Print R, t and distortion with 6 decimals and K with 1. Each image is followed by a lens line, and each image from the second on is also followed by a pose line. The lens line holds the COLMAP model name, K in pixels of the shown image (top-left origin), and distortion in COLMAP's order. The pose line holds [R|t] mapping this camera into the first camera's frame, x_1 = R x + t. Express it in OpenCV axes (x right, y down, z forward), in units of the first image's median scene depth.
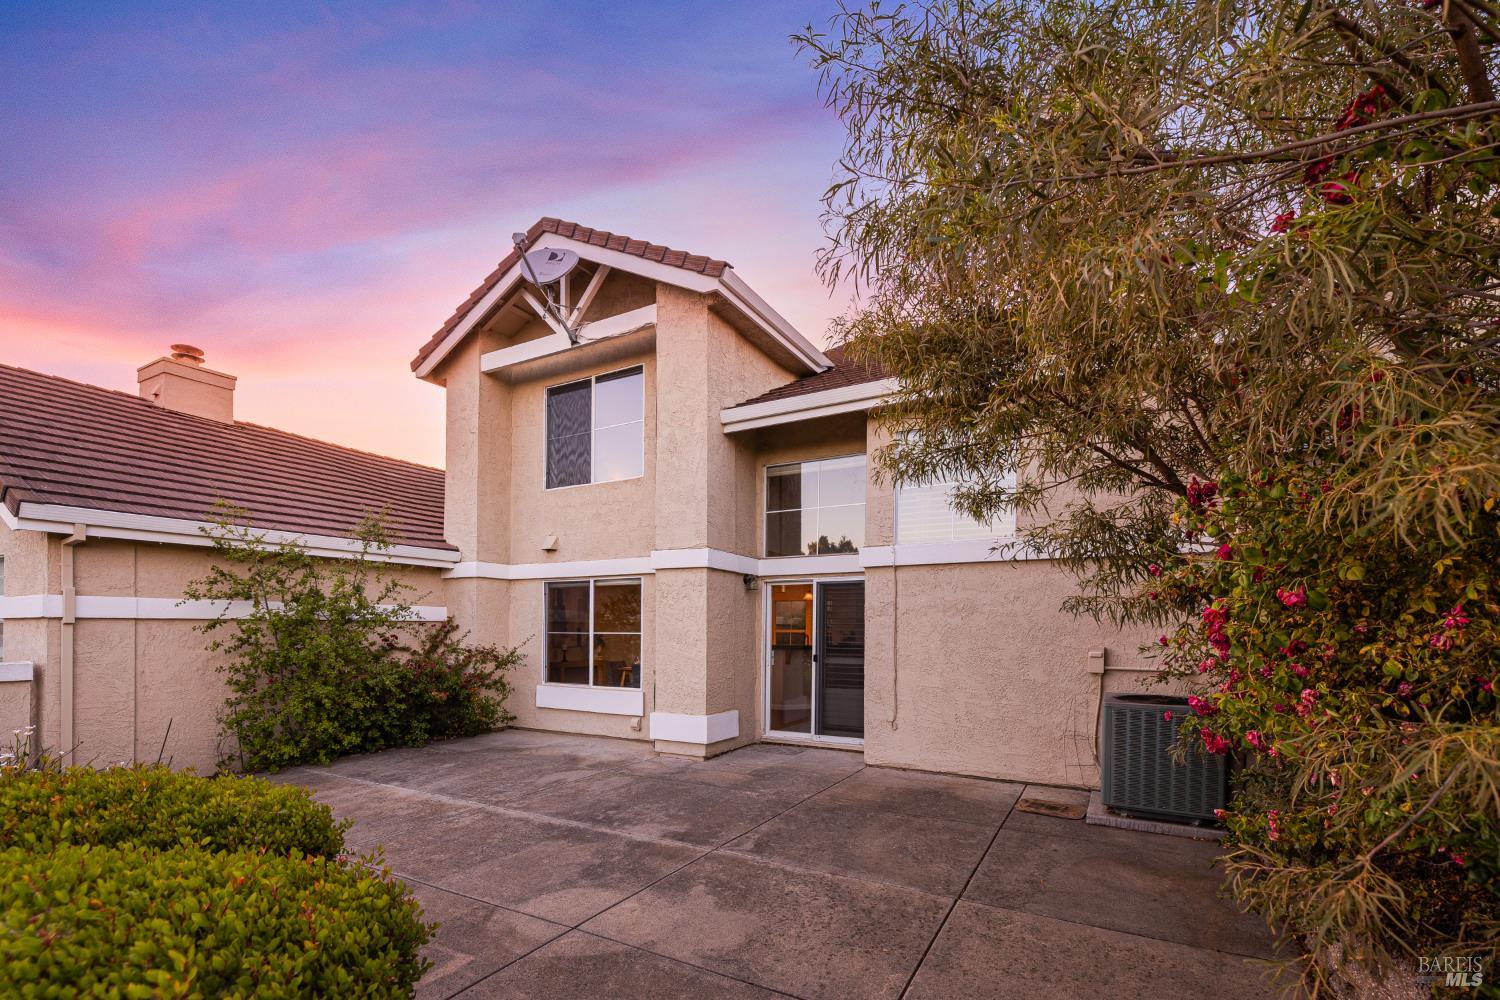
lens RADIAL K [[675.5, 0, 726.5], [0, 675.5, 629.3], [0, 0, 1]] dist [0.001545, 0.000192]
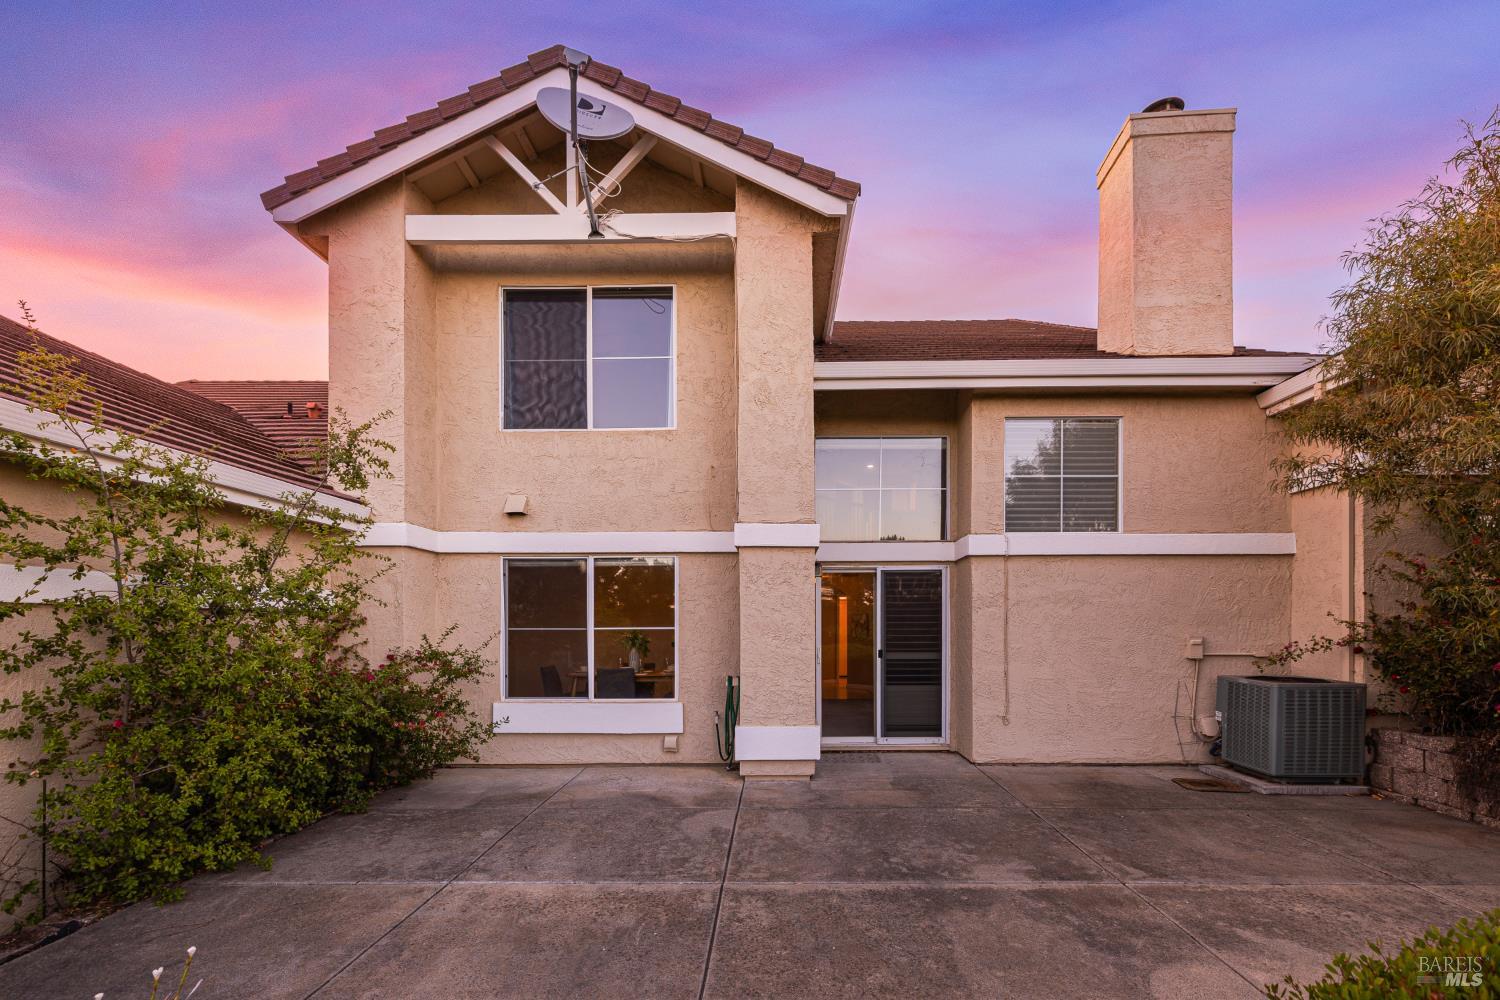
lens RADIAL K [[680.0, 0, 812.9], [0, 680.0, 630.2], [0, 0, 1]] dist [0.001359, 0.000005]
pose [[0.868776, -0.008405, 0.495134, -0.396987], [0.006731, 0.999964, 0.005165, 0.005483], [-0.495159, -0.001155, 0.868802, 0.243613]]
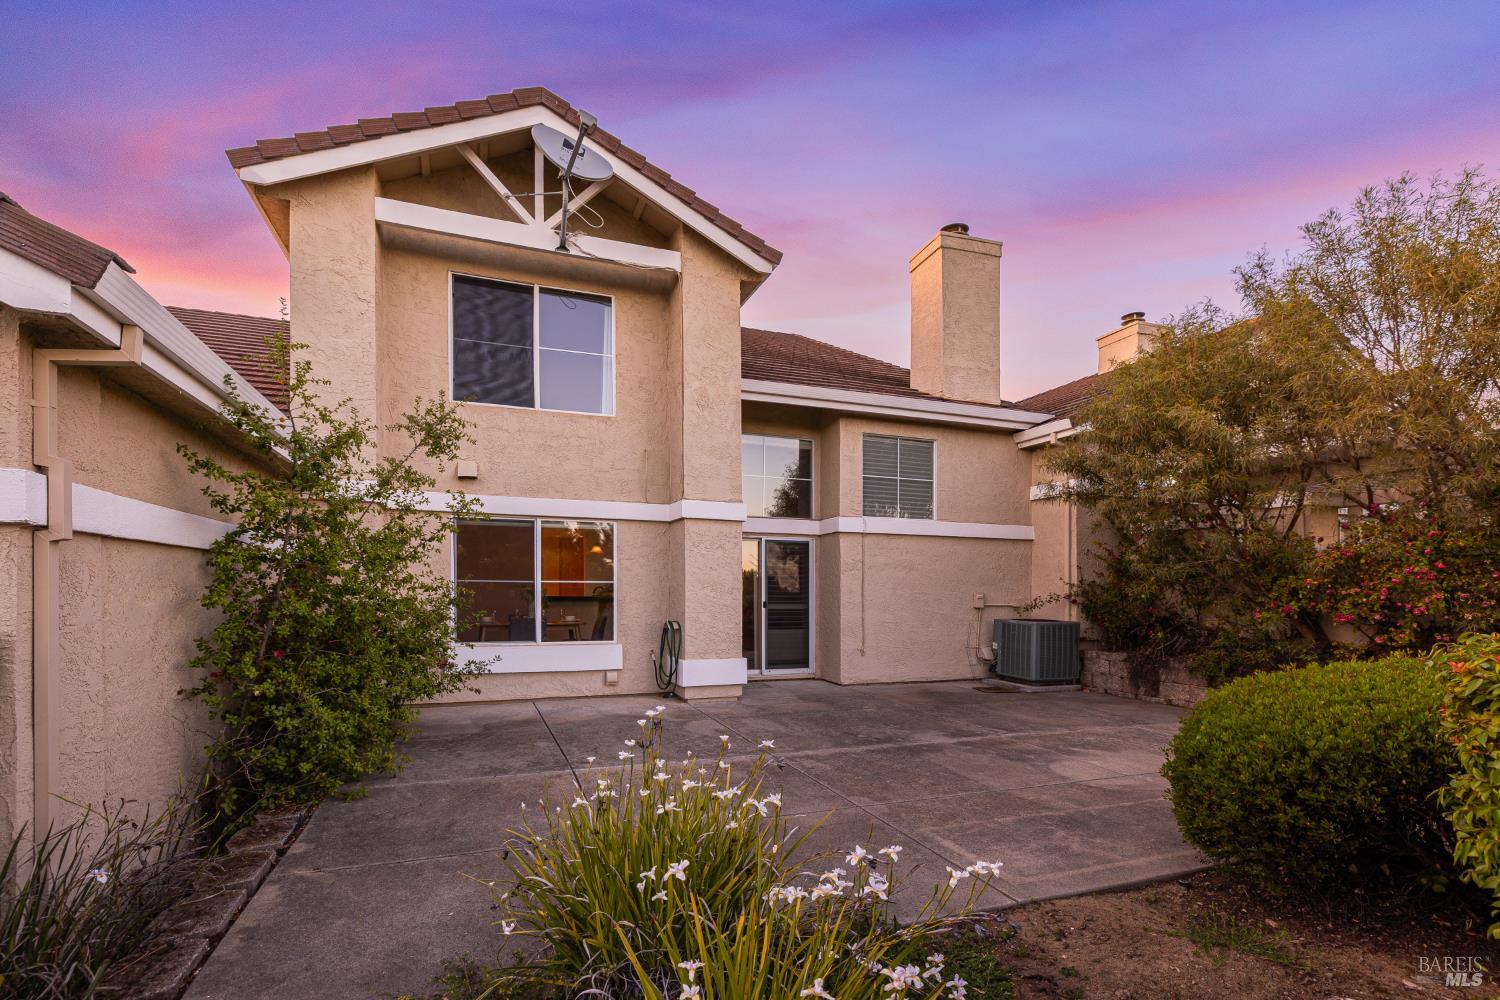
lens RADIAL K [[638.7, 0, 776.6], [0, 638.7, 587.3], [0, 0, 1]] dist [-0.000693, 0.000315]
pose [[0.652120, 0.004500, 0.758103, -0.686436], [-0.005384, 0.999985, -0.001304, 0.013681], [-0.758097, -0.003232, 0.652134, 0.257661]]
